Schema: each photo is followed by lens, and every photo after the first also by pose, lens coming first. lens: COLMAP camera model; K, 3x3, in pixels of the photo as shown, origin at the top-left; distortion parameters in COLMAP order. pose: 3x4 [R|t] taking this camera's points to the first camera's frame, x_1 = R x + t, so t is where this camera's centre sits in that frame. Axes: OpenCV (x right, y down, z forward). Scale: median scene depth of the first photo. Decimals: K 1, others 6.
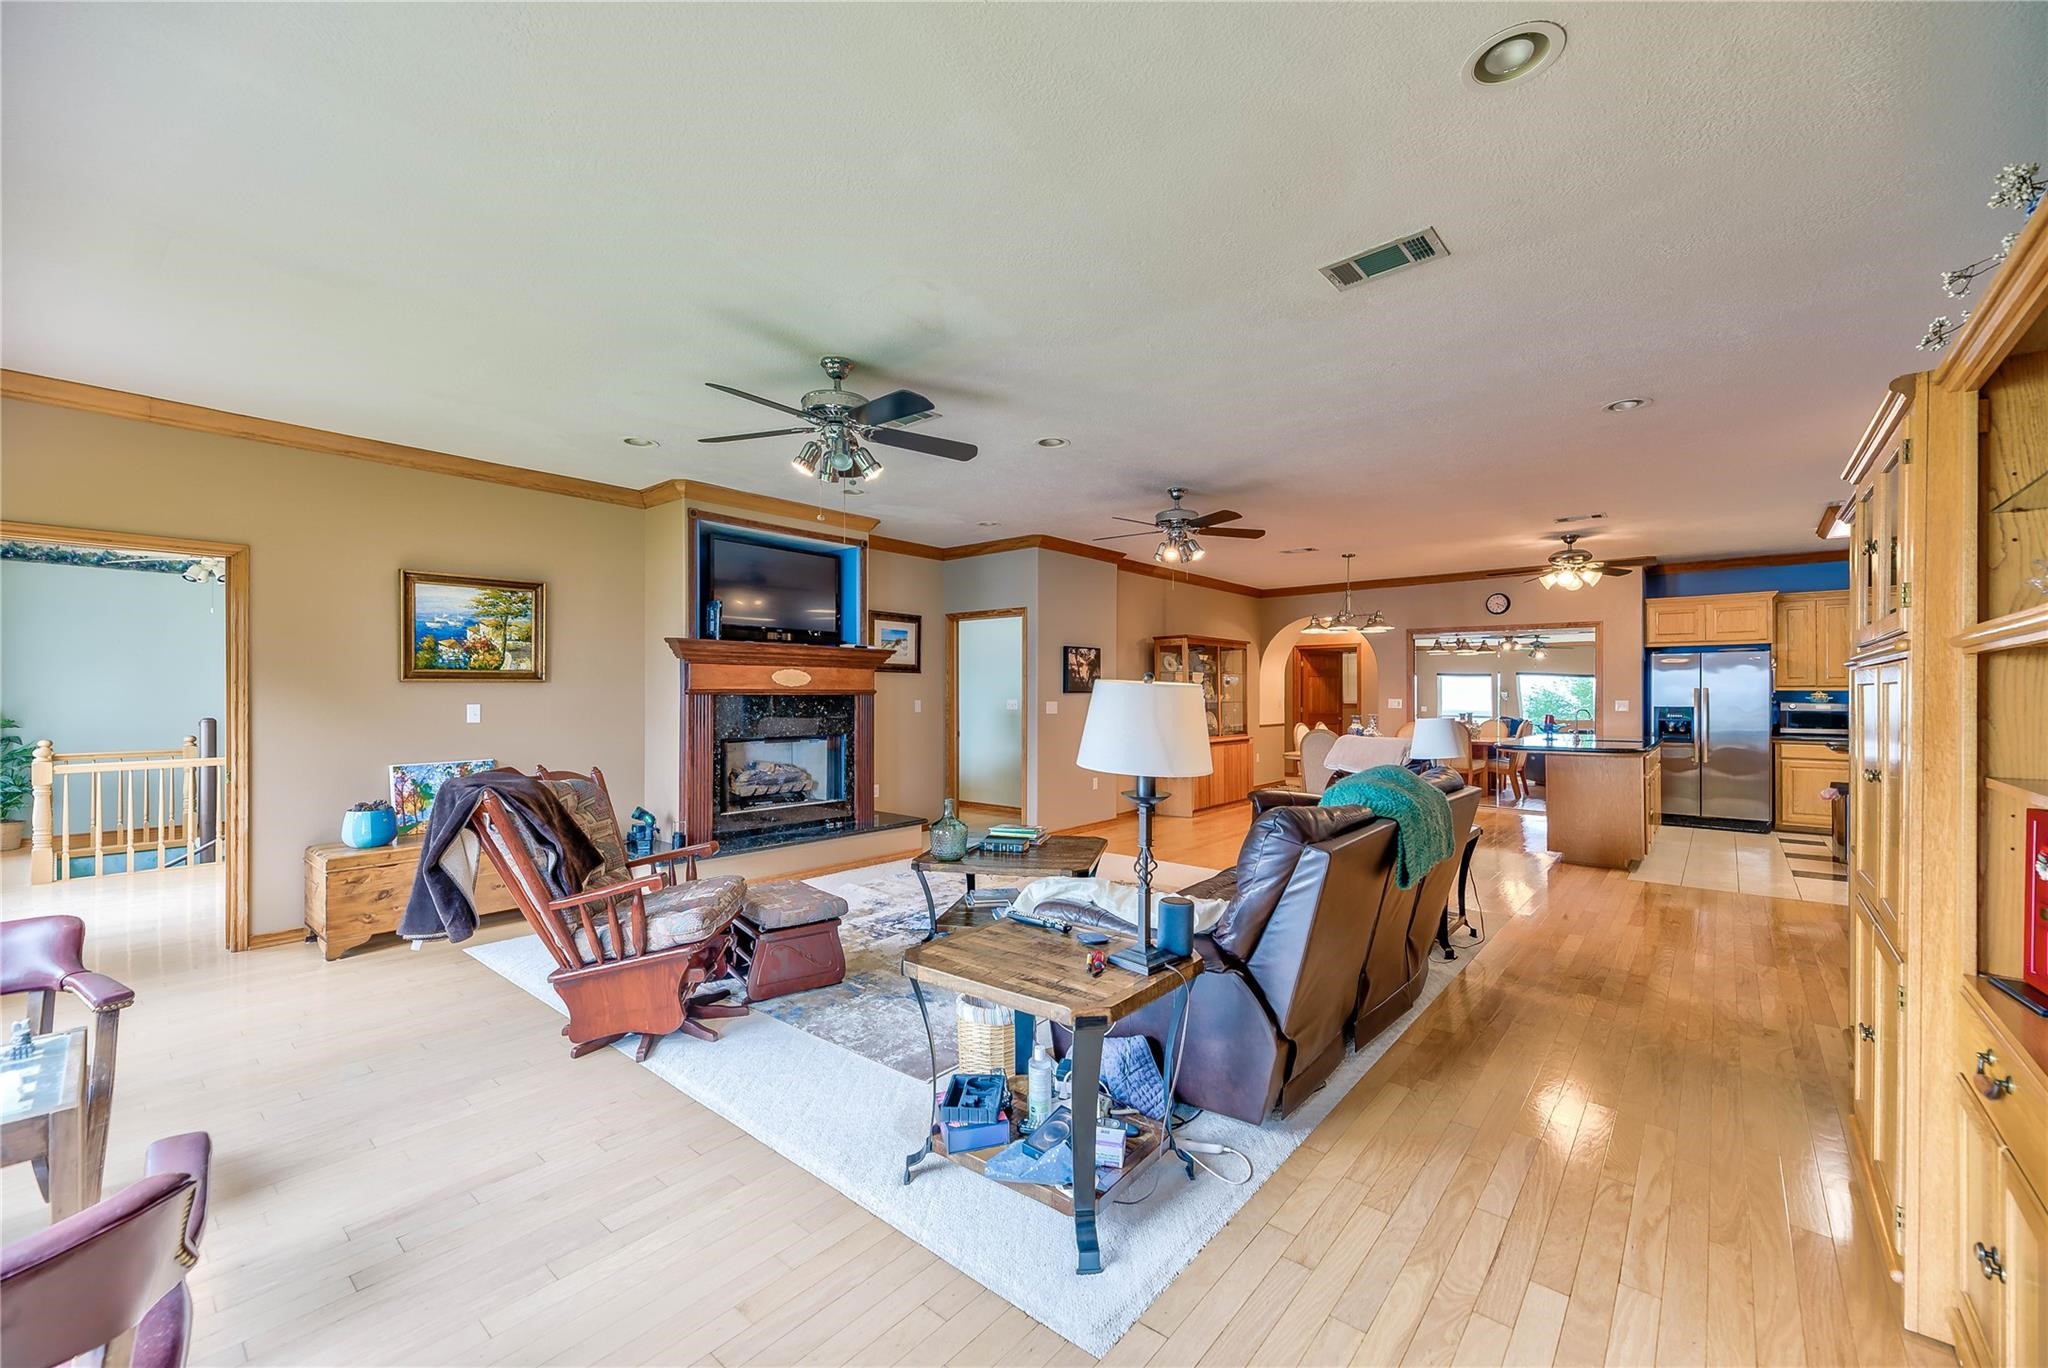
lens RADIAL K [[819.9, 0, 1032.0], [0, 819.9, 688.6], [0, 0, 1]] dist [0.006994, -0.000503]
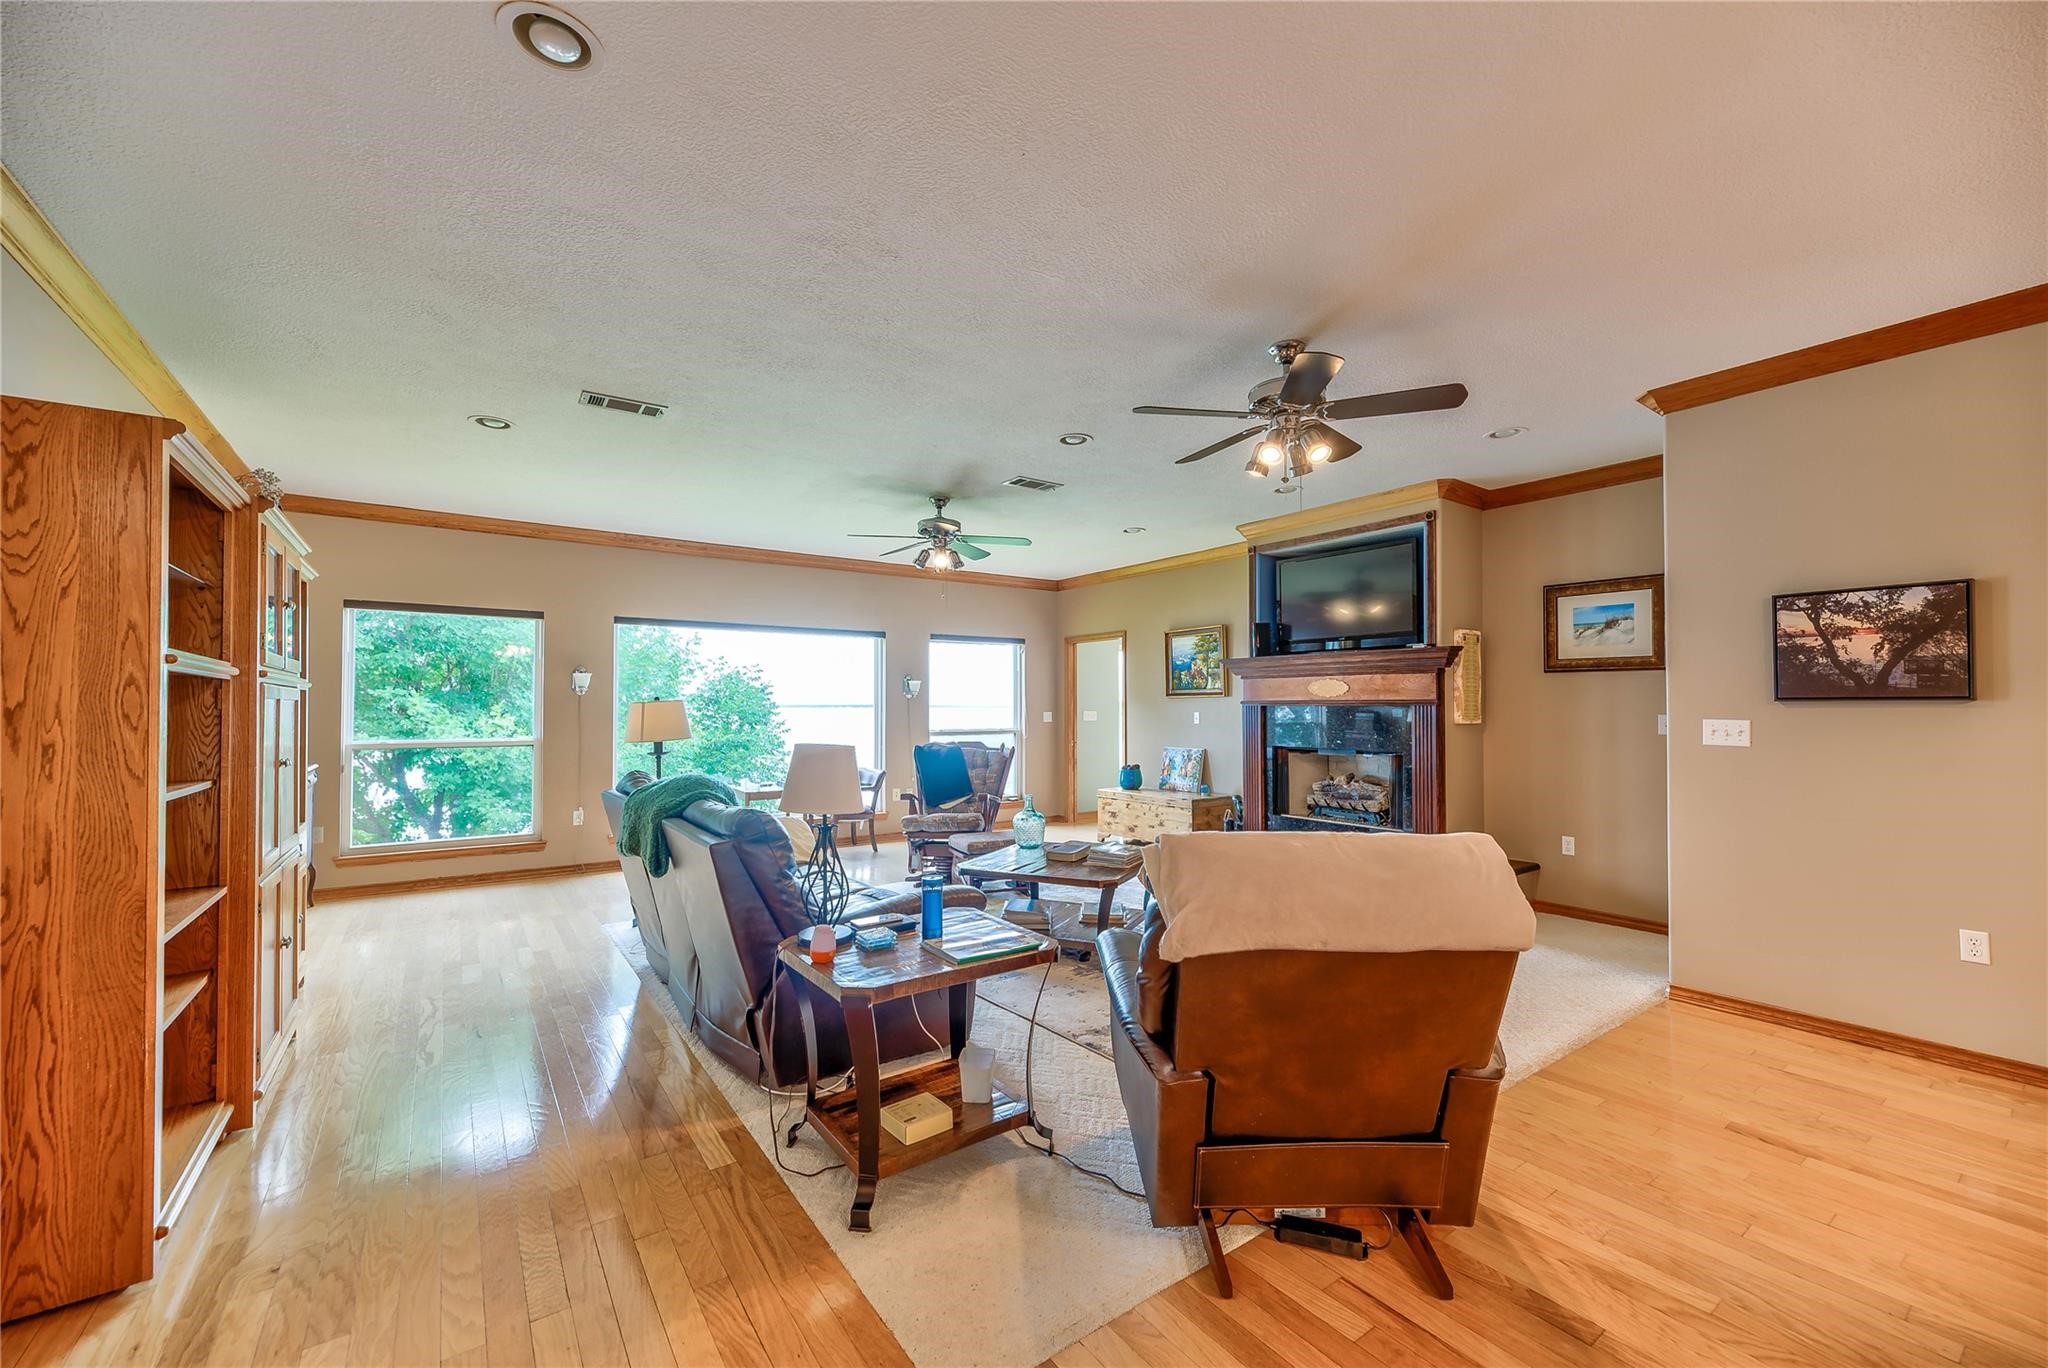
lens RADIAL K [[819.9, 0, 1031.6], [0, 819.9, 694.5], [0, 0, 1]] dist [0.006994, -0.000503]
pose [[-0.261816, -0.017346, -0.964962, 0.714624], [0.001082, 0.999833, -0.018266, 0.011985], [0.965117, -0.005826, -0.261753, 0.905505]]
